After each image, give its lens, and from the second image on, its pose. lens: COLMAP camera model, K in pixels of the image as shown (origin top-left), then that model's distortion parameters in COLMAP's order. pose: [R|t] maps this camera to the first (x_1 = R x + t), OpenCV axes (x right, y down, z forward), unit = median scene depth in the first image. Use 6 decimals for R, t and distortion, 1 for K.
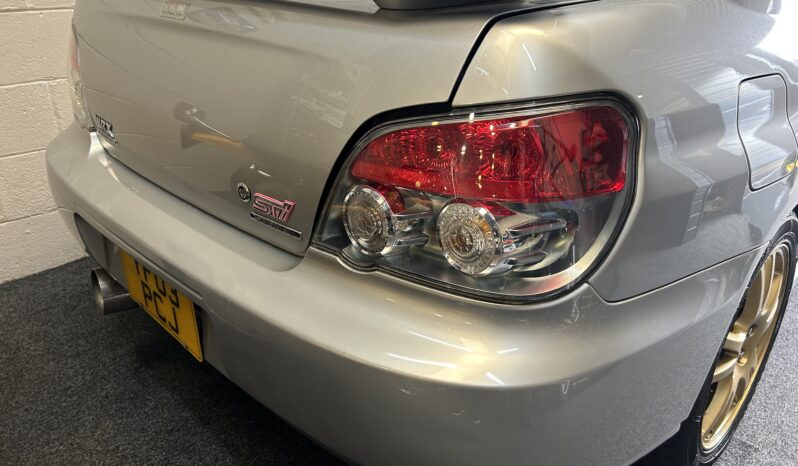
lens RADIAL K [[582.1, 0, 401.7], [0, 582.1, 221.5], [0, 0, 1]] dist [-0.005586, -0.002272]
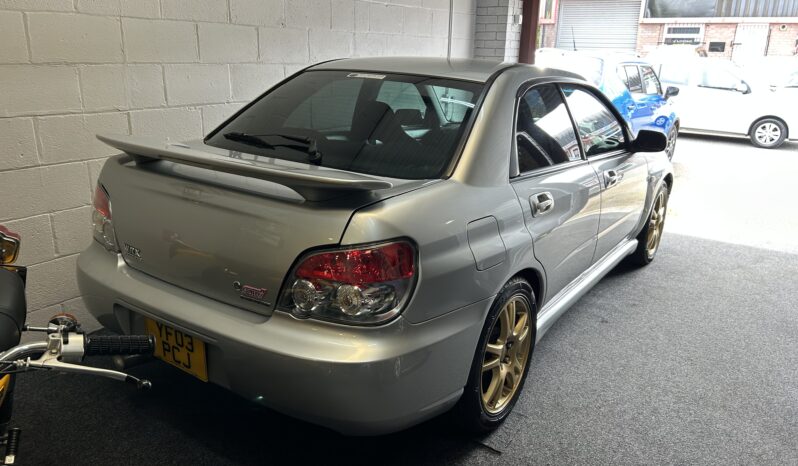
lens RADIAL K [[582.1, 0, 401.7], [0, 582.1, 221.5], [0, 0, 1]] dist [-0.005586, -0.002272]
pose [[0.980877, -0.038515, 0.190777, -0.104991], [0.063983, 0.989554, -0.129190, 0.029921], [-0.183809, 0.138926, 0.973095, -1.214948]]
